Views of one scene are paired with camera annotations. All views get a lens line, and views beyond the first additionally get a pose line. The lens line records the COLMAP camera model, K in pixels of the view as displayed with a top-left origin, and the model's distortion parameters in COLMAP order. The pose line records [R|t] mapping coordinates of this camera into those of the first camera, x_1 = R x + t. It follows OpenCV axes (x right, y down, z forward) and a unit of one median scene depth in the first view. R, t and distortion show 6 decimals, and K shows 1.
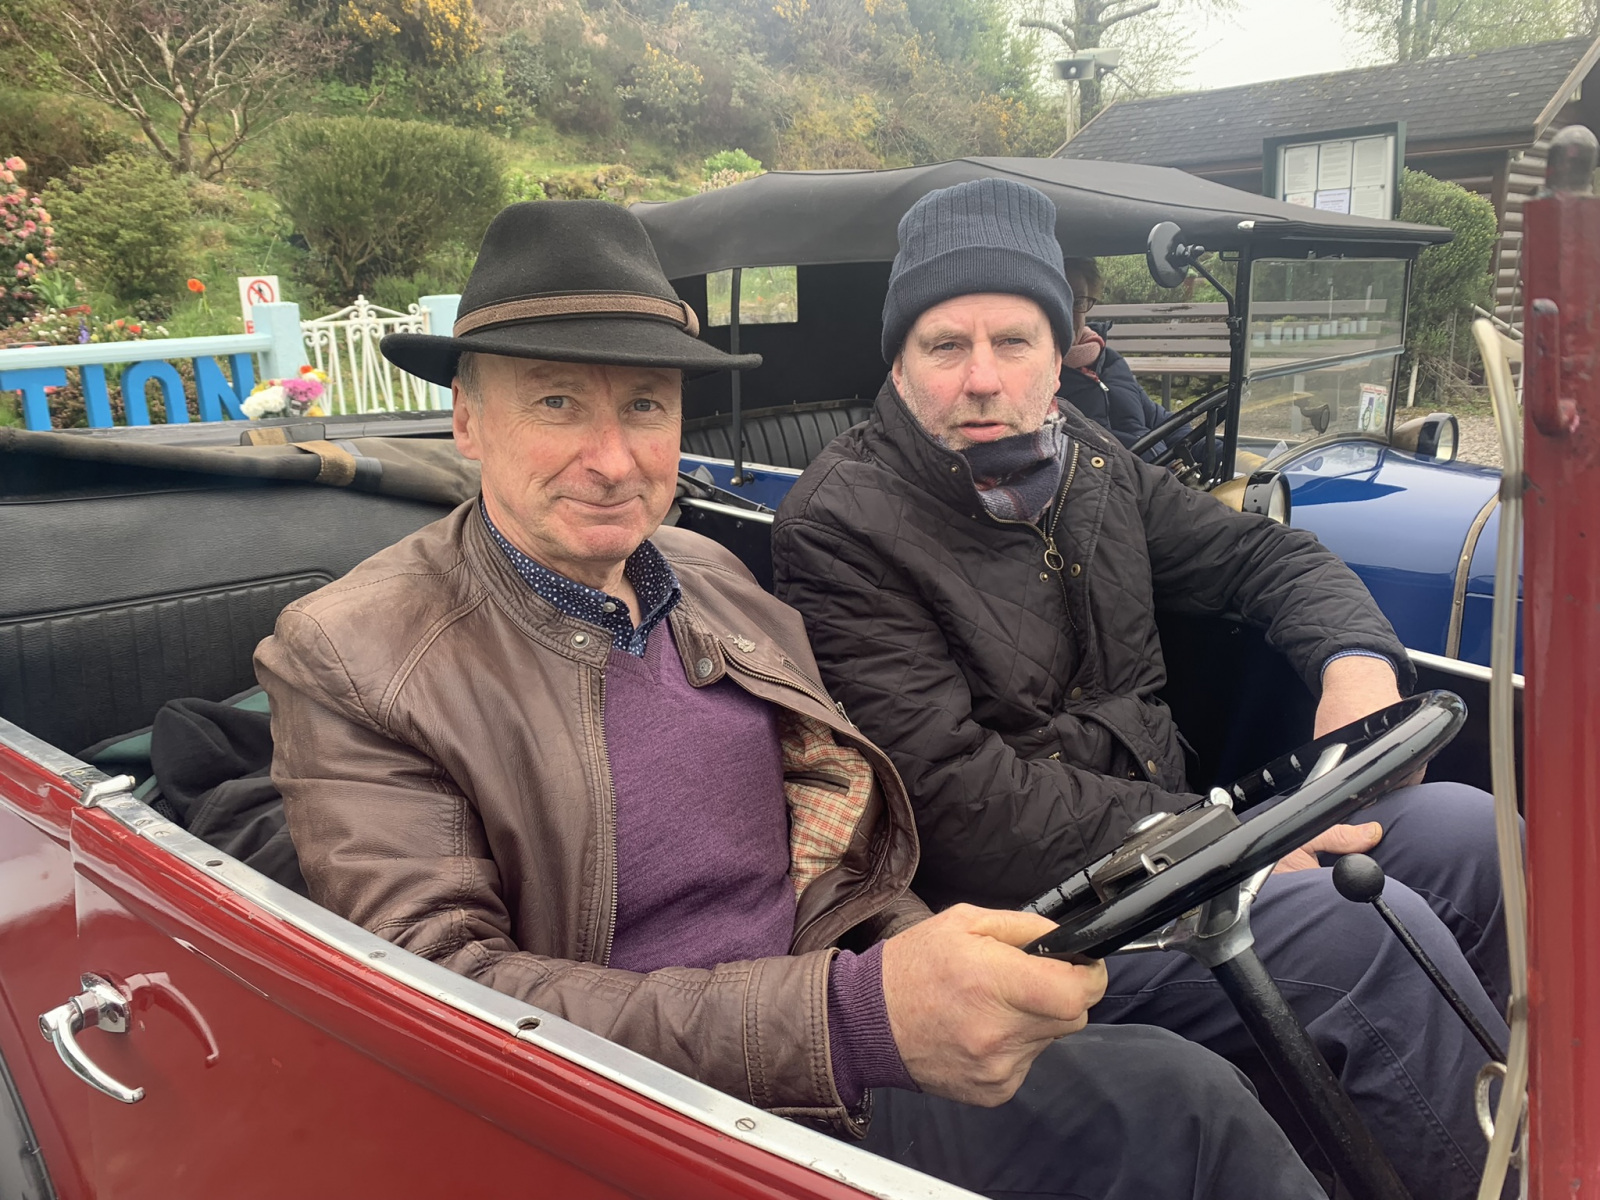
lens RADIAL K [[1242.9, 0, 800.0], [0, 1242.9, 600.0], [0, 0, 1]] dist [-0.010655, 0.023076]
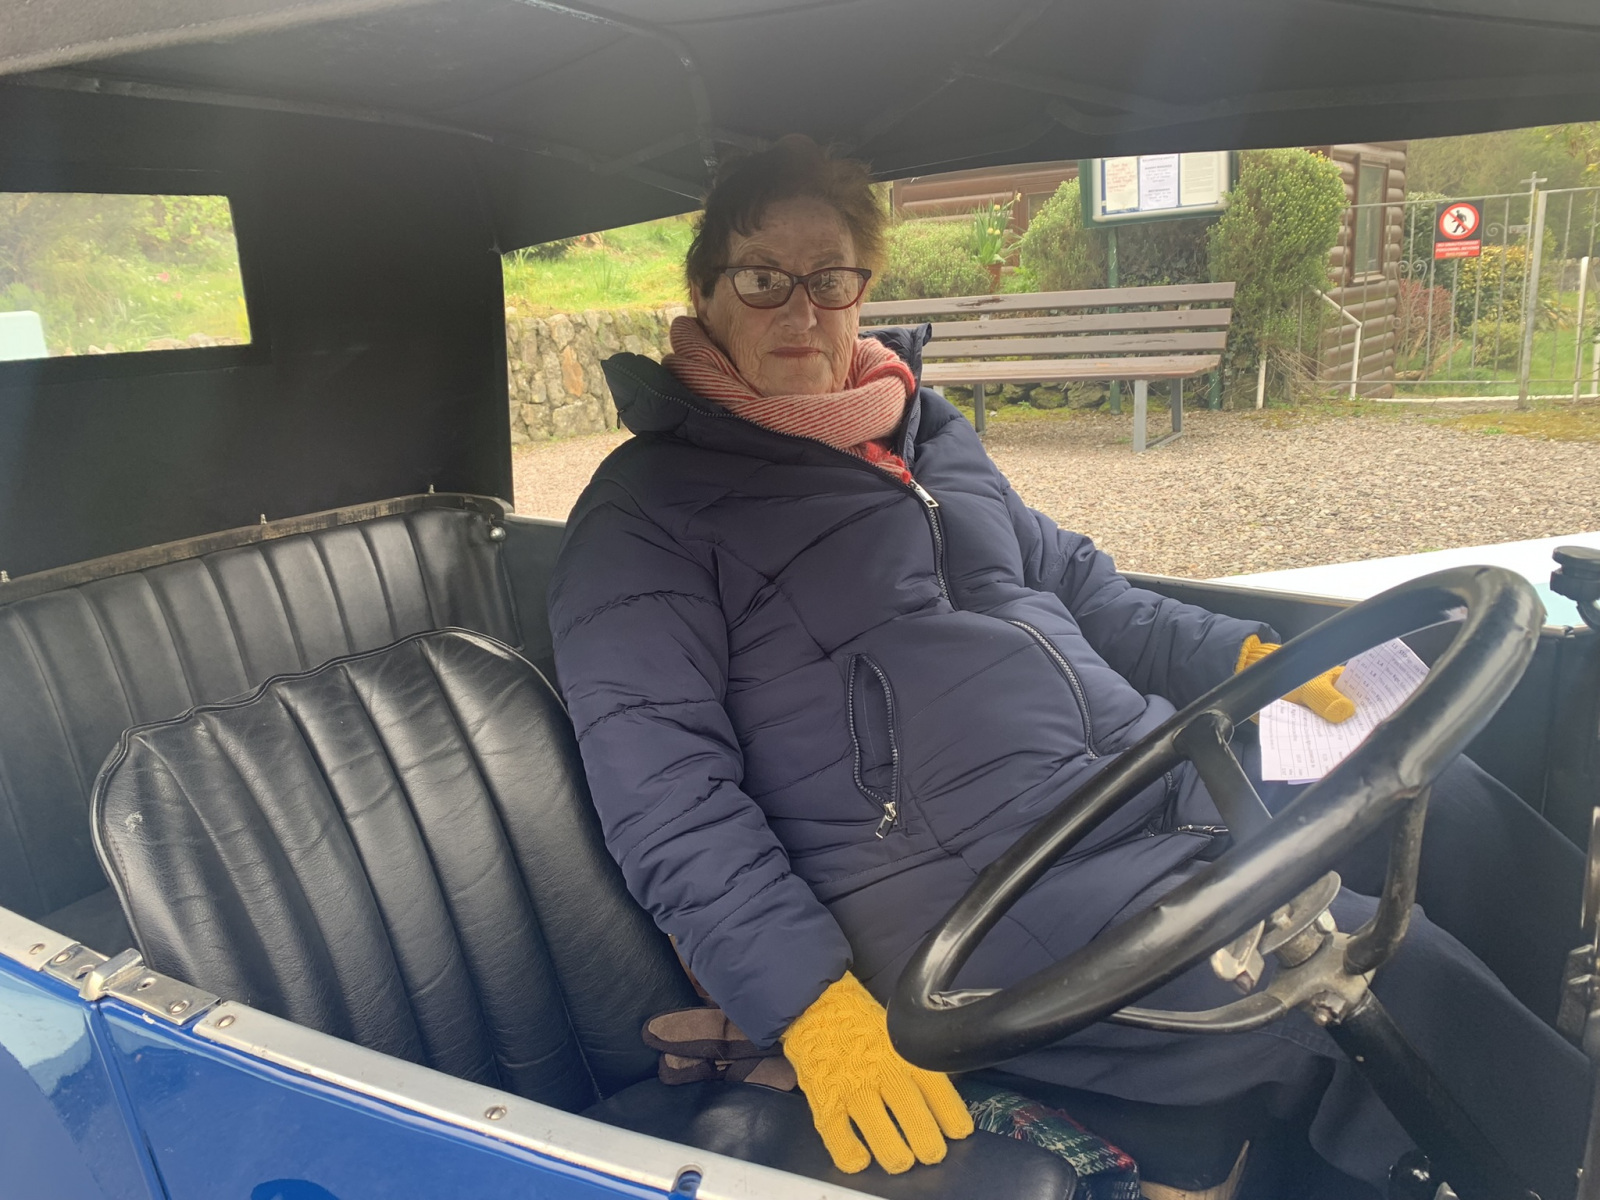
lens RADIAL K [[1232.5, 0, 800.0], [0, 1232.5, 600.0], [0, 0, 1]] dist [0.076567, -0.178924]
pose [[0.987106, -0.065291, 0.146146, 0.051507], [0.065789, 0.997833, 0.001427, -0.049300], [-0.145922, 0.008206, 0.989262, 0.218204]]
